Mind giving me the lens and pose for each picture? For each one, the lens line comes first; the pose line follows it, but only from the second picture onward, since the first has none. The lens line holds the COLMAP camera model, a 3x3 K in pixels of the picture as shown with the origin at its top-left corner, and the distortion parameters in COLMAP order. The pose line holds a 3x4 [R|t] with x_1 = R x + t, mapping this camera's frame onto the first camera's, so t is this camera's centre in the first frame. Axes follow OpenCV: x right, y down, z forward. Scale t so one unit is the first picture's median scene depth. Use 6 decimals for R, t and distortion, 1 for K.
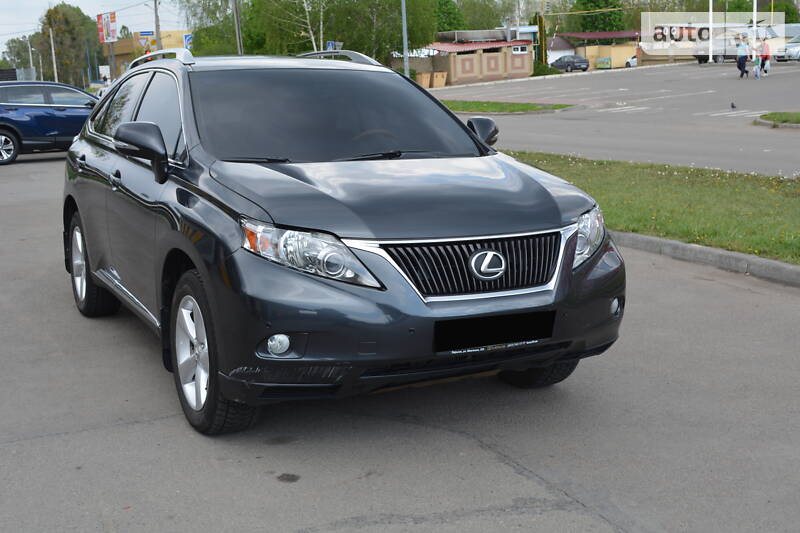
lens RADIAL K [[996.8, 0, 400.0], [0, 996.8, 266.5], [0, 0, 1]] dist [-0.034106, -0.025411]
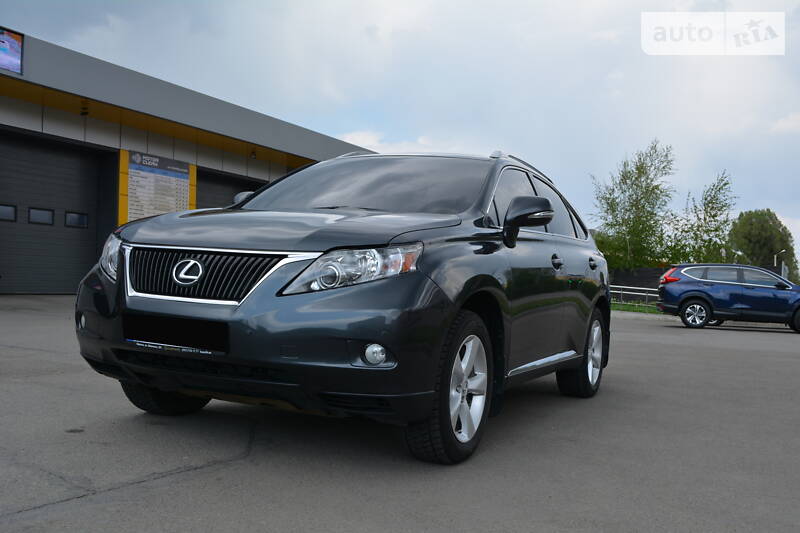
lens RADIAL K [[801.8, 0, 400.0], [0, 801.8, 266.5], [0, 0, 1]] dist [-0.069327, 0.011308]
pose [[0.620181, 0.027885, -0.783963, 0.878944], [-0.192233, 0.974300, -0.117417, 0.048027], [0.760541, 0.223524, 0.609602, 0.636164]]
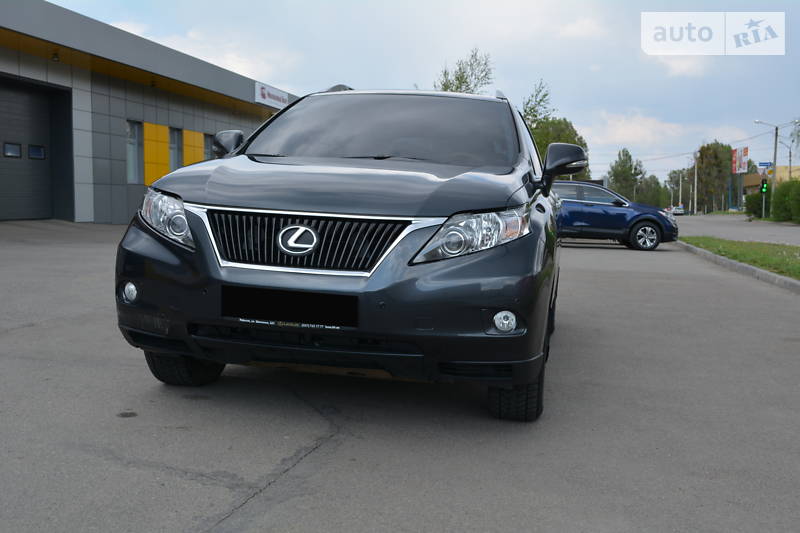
lens RADIAL K [[860.9, 0, 400.0], [0, 860.9, 266.5], [0, 0, 1]] dist [-0.057063, -0.010757]
pose [[0.792062, 0.088179, -0.604039, 0.663878], [-0.154930, 0.986150, -0.059196, 0.057043], [0.590453, 0.140471, 0.794753, 0.384624]]
